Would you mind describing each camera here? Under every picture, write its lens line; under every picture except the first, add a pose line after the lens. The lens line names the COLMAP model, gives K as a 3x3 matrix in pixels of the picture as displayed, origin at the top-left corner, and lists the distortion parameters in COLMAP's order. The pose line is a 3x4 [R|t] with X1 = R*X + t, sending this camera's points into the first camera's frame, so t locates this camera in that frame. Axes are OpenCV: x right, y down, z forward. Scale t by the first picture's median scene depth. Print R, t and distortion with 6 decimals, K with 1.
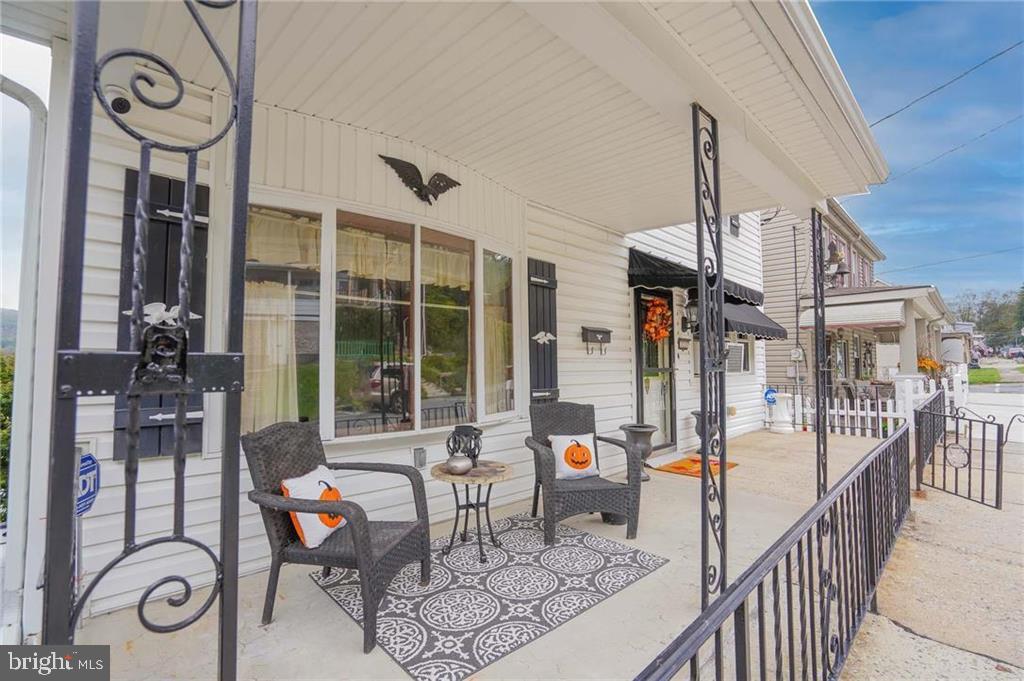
lens RADIAL K [[475.2, 0, 509.9], [0, 475.2, 340.0], [0, 0, 1]] dist [-0.021150, -0.000750]
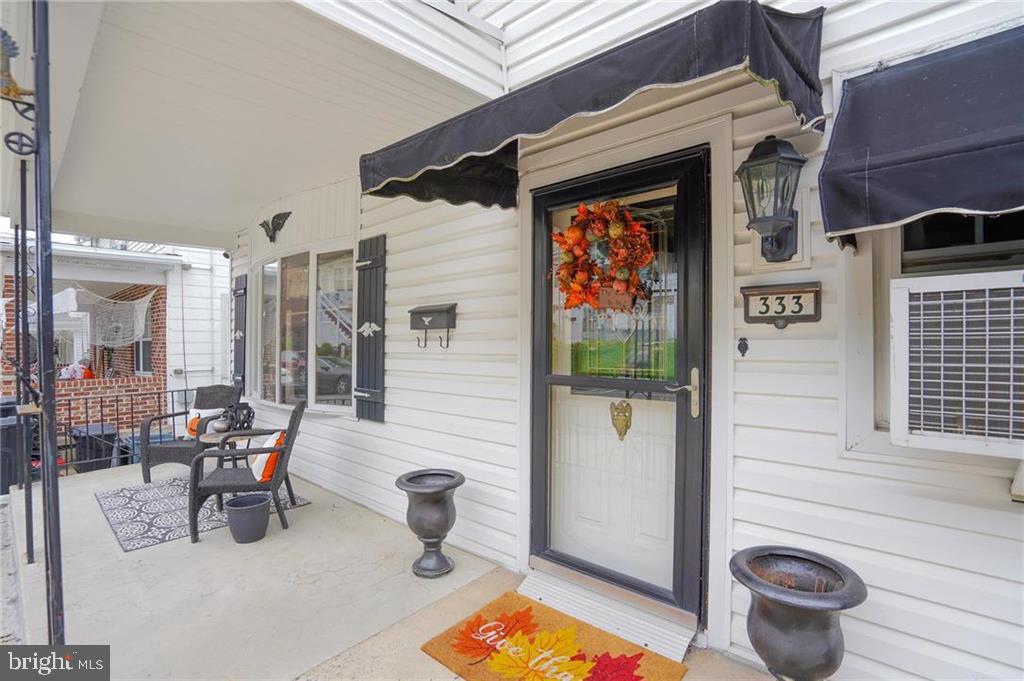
lens RADIAL K [[475.2, 0, 510.7], [0, 475.2, 345.9], [0, 0, 1]] dist [-0.021150, -0.000750]
pose [[0.060646, 0.010579, -0.998103, 0.905302], [0.062676, 0.997930, 0.014386, 0.027868], [0.996190, -0.063430, 0.059857, 1.156465]]
